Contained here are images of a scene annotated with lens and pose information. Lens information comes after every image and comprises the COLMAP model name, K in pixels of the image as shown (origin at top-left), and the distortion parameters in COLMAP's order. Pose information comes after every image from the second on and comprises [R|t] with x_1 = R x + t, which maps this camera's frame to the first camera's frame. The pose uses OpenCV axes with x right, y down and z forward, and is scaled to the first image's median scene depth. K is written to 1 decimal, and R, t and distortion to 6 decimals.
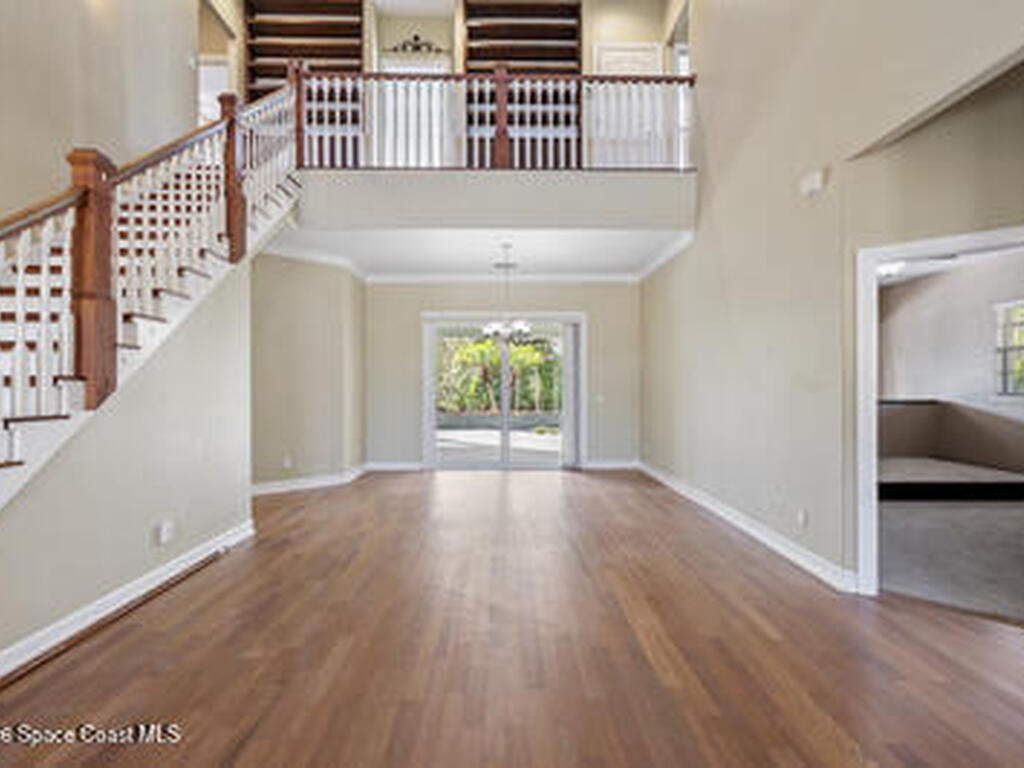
lens RADIAL K [[527.7, 0, 513.4], [0, 527.7, 385.7], [0, 0, 1]] dist [0.000114, -0.000108]
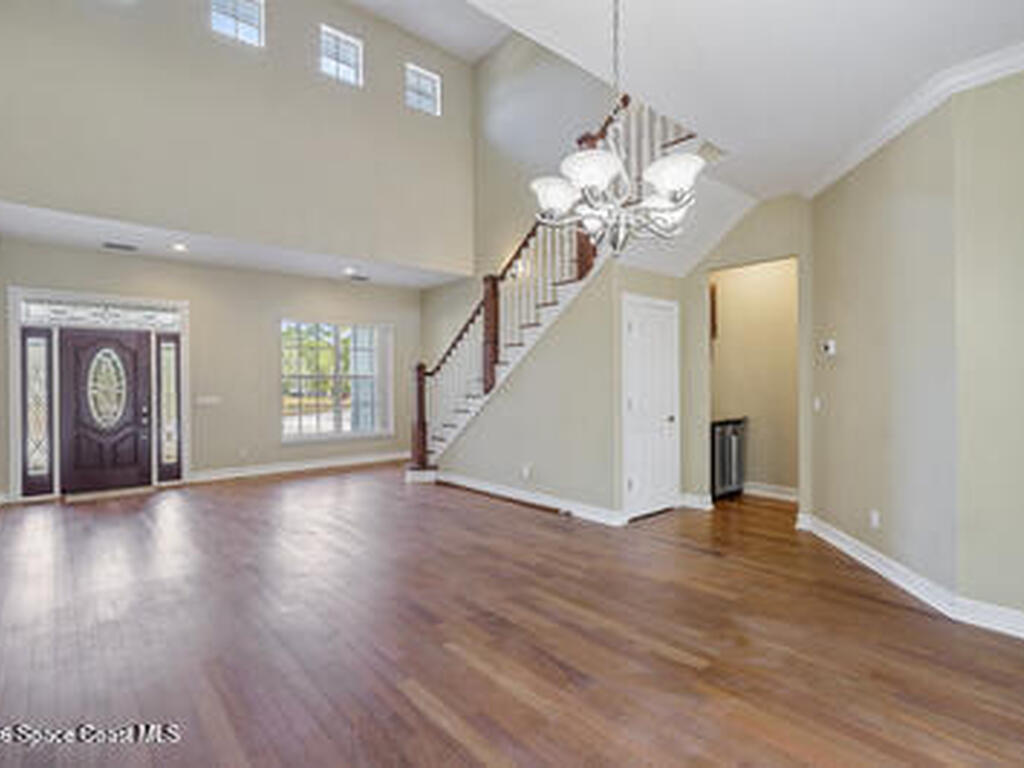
lens RADIAL K [[527.7, 0, 511.2], [0, 527.7, 382.6], [0, 0, 1]] dist [0.000114, -0.000108]
pose [[-0.770382, 0.012691, -0.637457, 0.436791], [0.010504, 0.999919, 0.007213, -0.016510], [0.637497, -0.001139, -0.770452, 2.257924]]
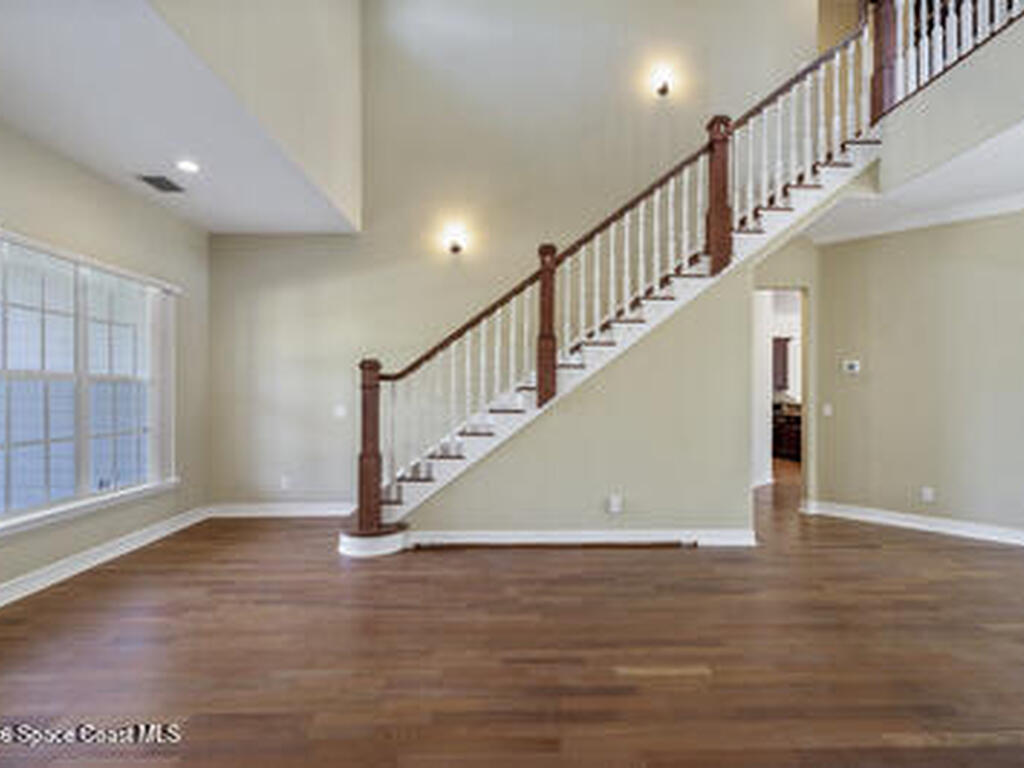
lens RADIAL K [[527.7, 0, 514.5], [0, 527.7, 387.0], [0, 0, 1]] dist [0.000114, -0.000108]
pose [[-0.005625, 0.000141, -0.999984, 0.655526], [-0.002653, 0.999996, 0.000156, -0.015613], [0.999981, 0.002654, -0.005624, 0.756160]]
